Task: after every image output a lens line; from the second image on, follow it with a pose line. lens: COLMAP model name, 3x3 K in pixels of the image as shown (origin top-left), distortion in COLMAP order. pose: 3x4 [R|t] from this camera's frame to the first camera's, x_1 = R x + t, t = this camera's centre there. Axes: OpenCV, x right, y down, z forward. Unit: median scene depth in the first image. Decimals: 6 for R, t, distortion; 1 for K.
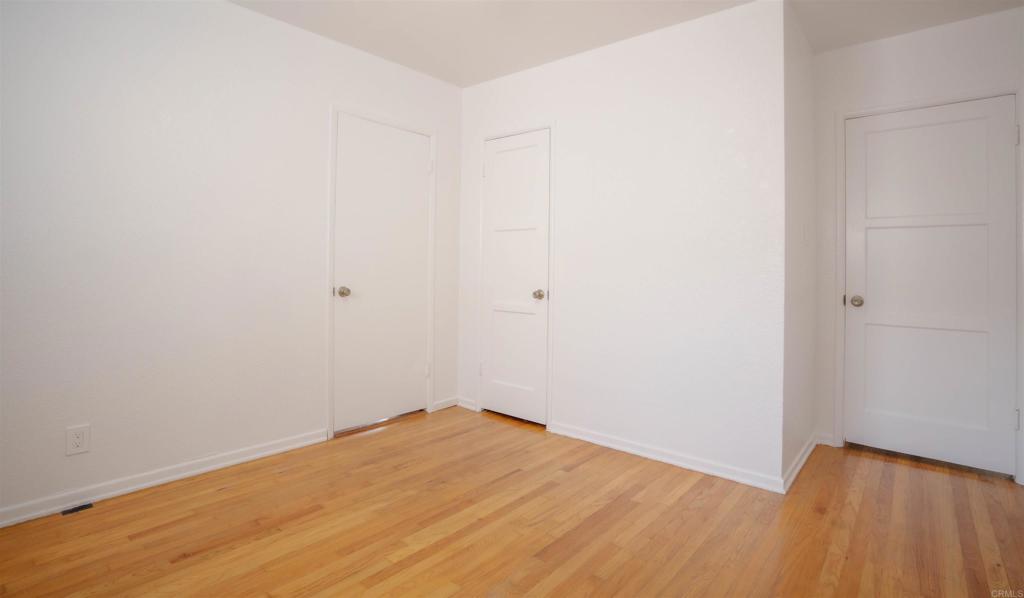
lens RADIAL K [[495.8, 0, 516.8], [0, 495.8, 258.5], [0, 0, 1]] dist [-0.035479, 0.000835]
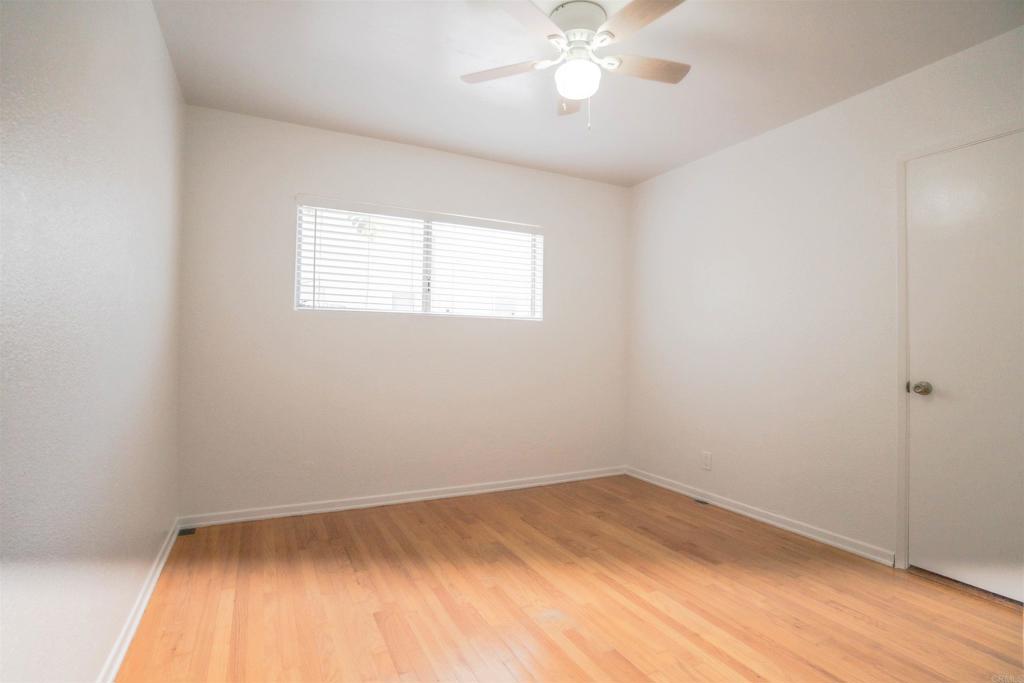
lens RADIAL K [[502.2, 0, 508.4], [0, 502.2, 342.4], [0, 0, 1]] dist [-0.038412, 0.000806]
pose [[-0.393241, -0.026702, -0.919047, 0.892879], [-0.003723, 0.999616, -0.027450, 0.026483], [0.919428, -0.007373, -0.393190, 1.037381]]
